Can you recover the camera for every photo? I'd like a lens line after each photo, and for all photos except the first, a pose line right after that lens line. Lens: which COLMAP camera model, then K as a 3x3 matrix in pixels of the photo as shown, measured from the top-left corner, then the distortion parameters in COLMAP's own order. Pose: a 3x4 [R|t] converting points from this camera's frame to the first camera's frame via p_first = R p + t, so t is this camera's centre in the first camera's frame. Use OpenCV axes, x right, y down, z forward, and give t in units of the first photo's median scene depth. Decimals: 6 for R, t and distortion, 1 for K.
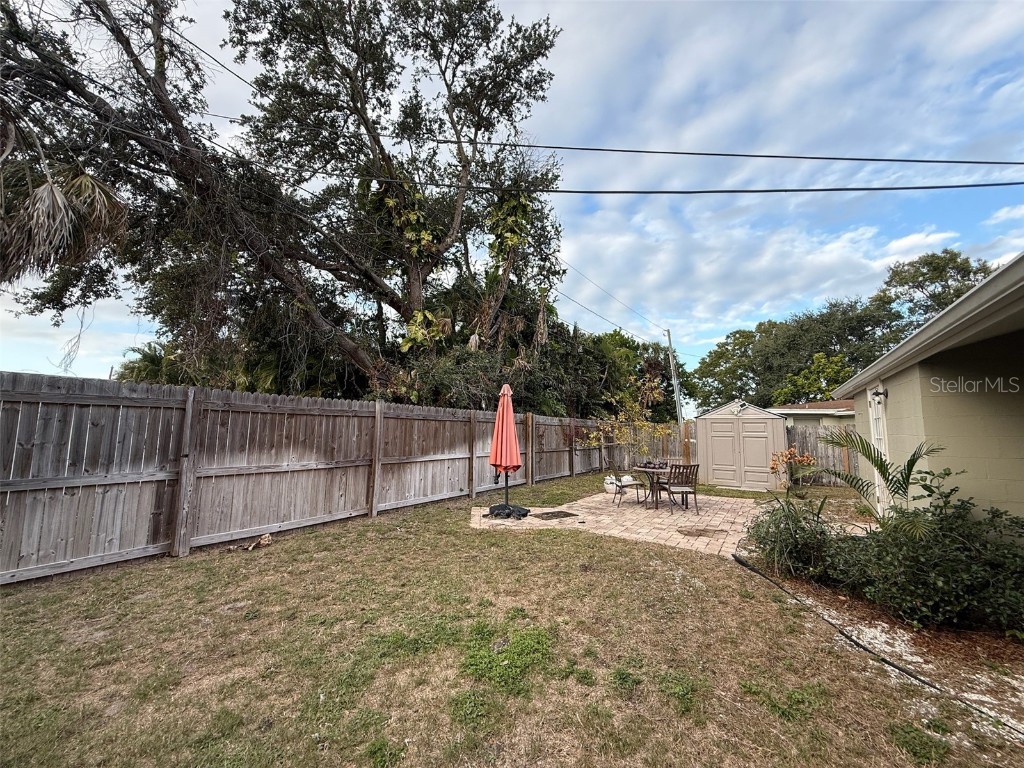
lens RADIAL K [[402.5, 0, 509.7], [0, 402.5, 392.3], [0, 0, 1]] dist [0.001878, 0.000416]
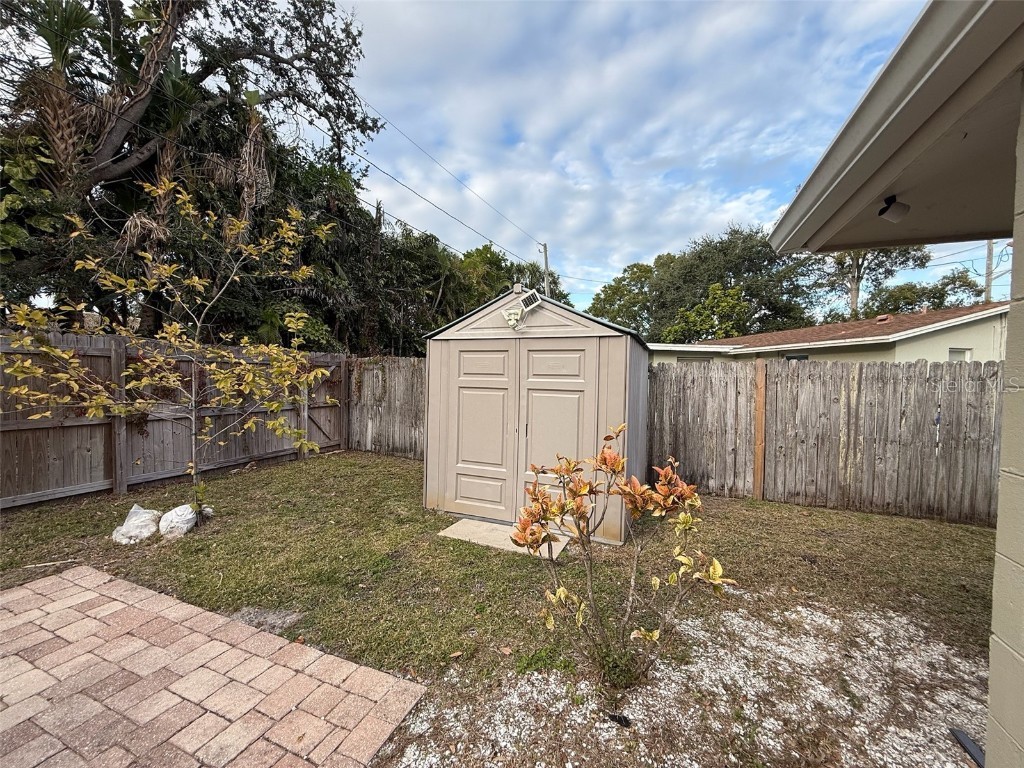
lens RADIAL K [[406.6, 0, 509.2], [0, 406.6, 384.4], [0, 0, 1]] dist [-0.001145, 0.000101]
pose [[0.979723, 0.003533, 0.200324, 0.111996], [-0.027136, 0.992971, 0.115201, 0.014836], [-0.198509, -0.118301, 0.972933, 0.148241]]
